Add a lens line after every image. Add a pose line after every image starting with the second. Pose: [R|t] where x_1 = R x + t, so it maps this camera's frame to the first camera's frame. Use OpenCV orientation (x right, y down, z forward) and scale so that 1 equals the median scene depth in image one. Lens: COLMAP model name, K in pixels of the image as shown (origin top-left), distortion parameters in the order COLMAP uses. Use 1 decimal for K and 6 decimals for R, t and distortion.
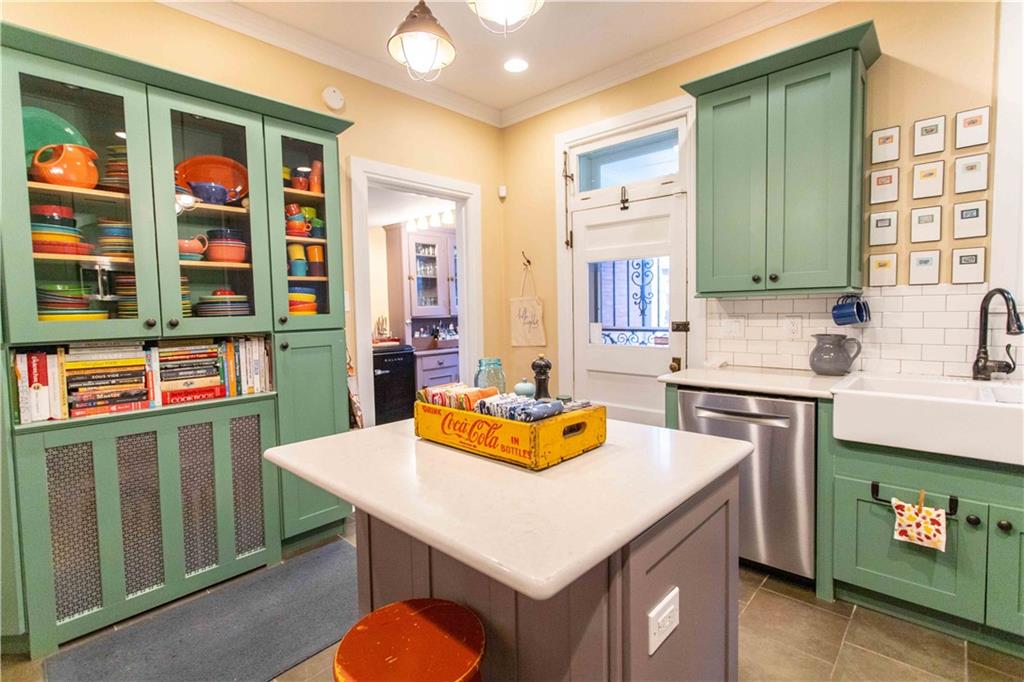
lens RADIAL K [[483.6, 0, 509.9], [0, 483.6, 335.2], [0, 0, 1]] dist [0.002424, 0.000605]
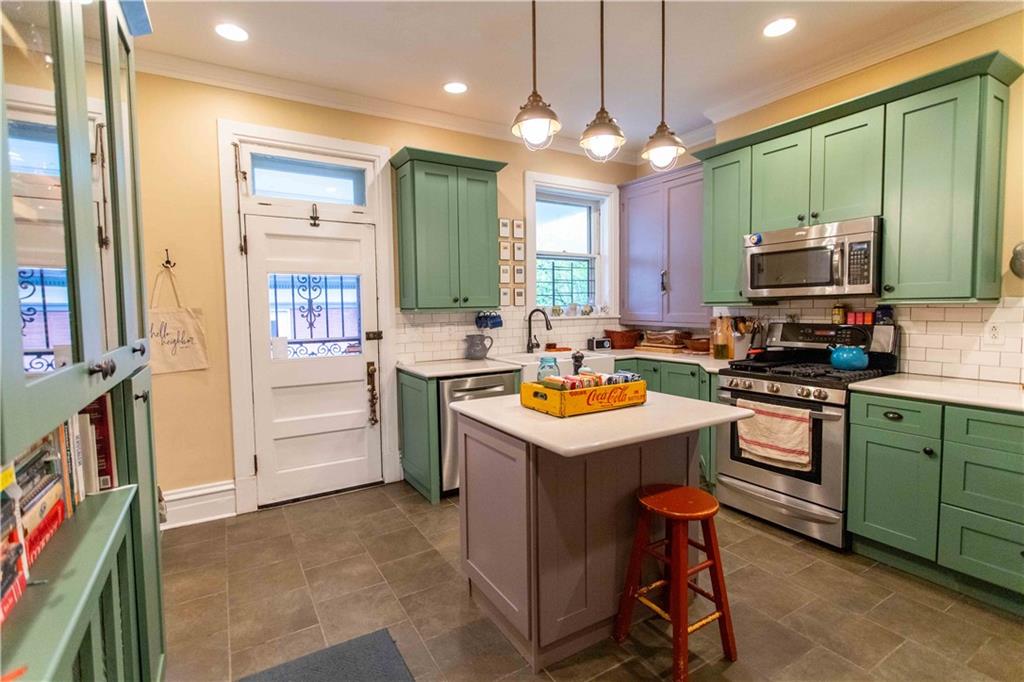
lens RADIAL K [[483.6, 0, 509.9], [0, 483.6, 335.2], [0, 0, 1]] dist [0.002424, 0.000605]
pose [[0.278539, -0.044154, 0.959409, -0.739876], [0.062065, 0.997682, 0.027896, -0.032717], [-0.958417, 0.051775, 0.280634, 0.360413]]
